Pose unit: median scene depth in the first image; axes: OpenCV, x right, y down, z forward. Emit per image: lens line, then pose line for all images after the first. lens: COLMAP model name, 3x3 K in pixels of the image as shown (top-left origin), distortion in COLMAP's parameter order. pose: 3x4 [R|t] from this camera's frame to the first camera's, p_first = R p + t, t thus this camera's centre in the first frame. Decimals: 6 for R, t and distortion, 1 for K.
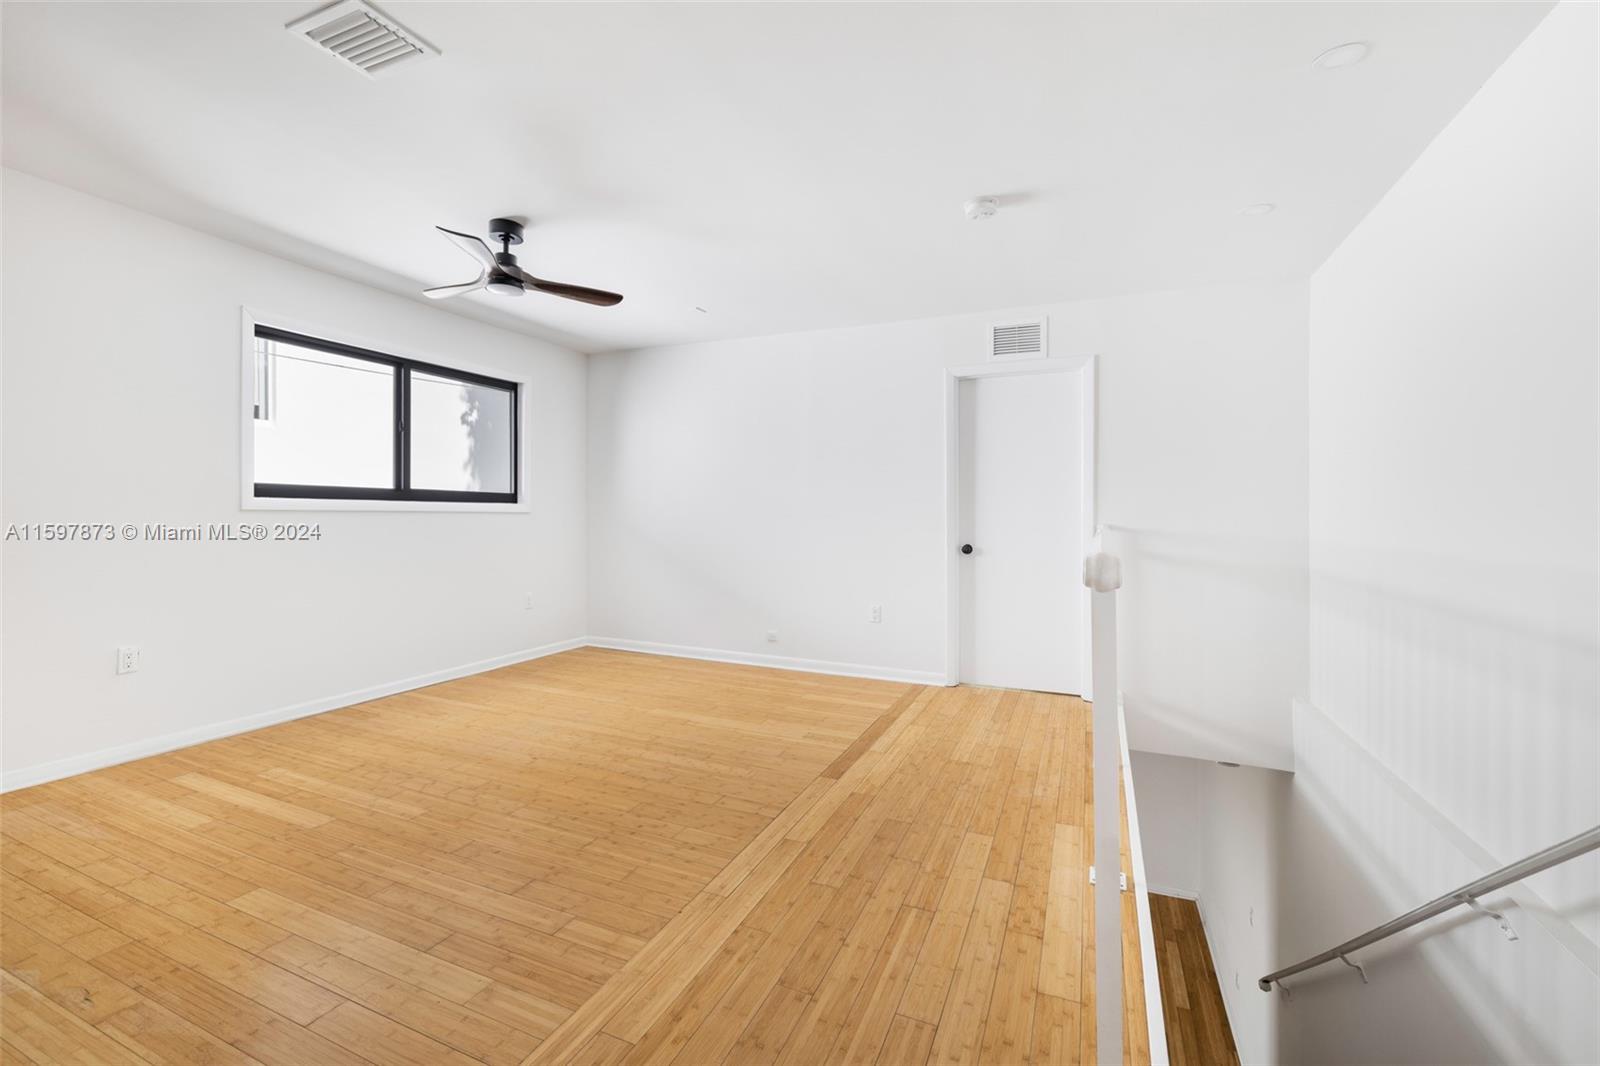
lens RADIAL K [[675.9, 0, 789.8], [0, 675.9, 518.3], [0, 0, 1]] dist [0.000183, 0.000138]
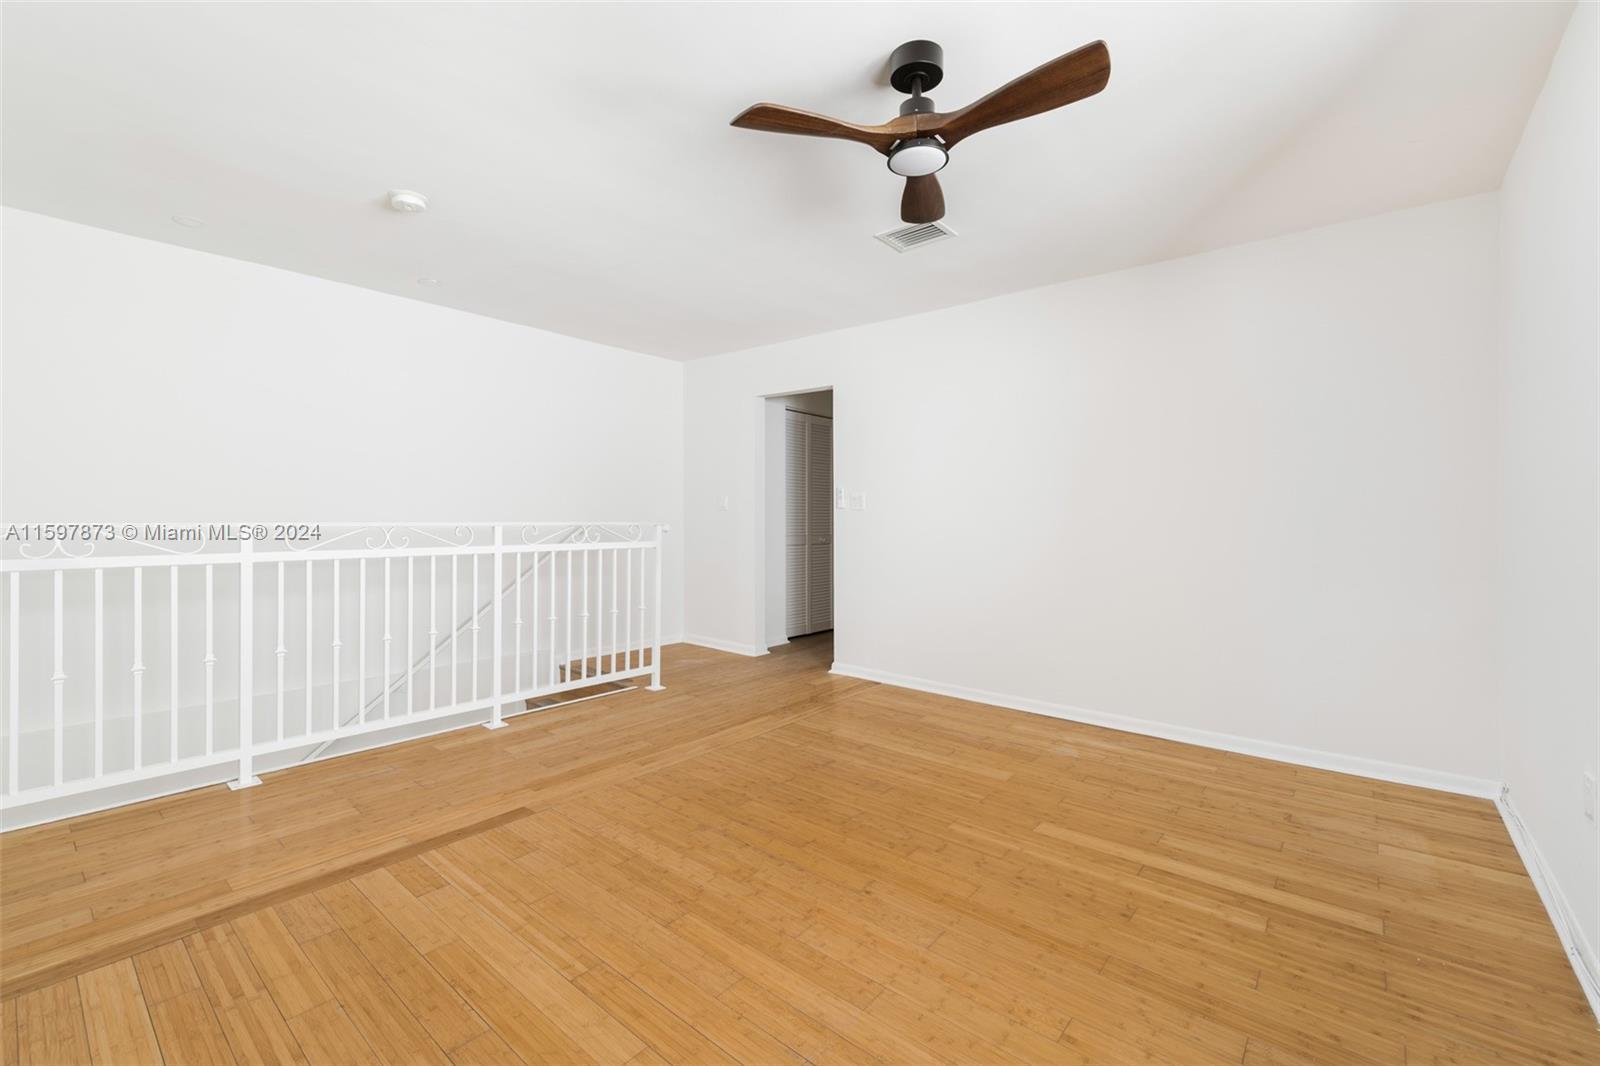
lens RADIAL K [[675.9, 0, 789.8], [0, 675.9, 518.3], [0, 0, 1]] dist [0.000183, 0.000138]
pose [[-0.960112, -0.019684, 0.278922, -0.541319], [-0.015902, 0.999748, 0.015813, -0.019960], [-0.279163, 0.010747, -0.960184, 1.856323]]
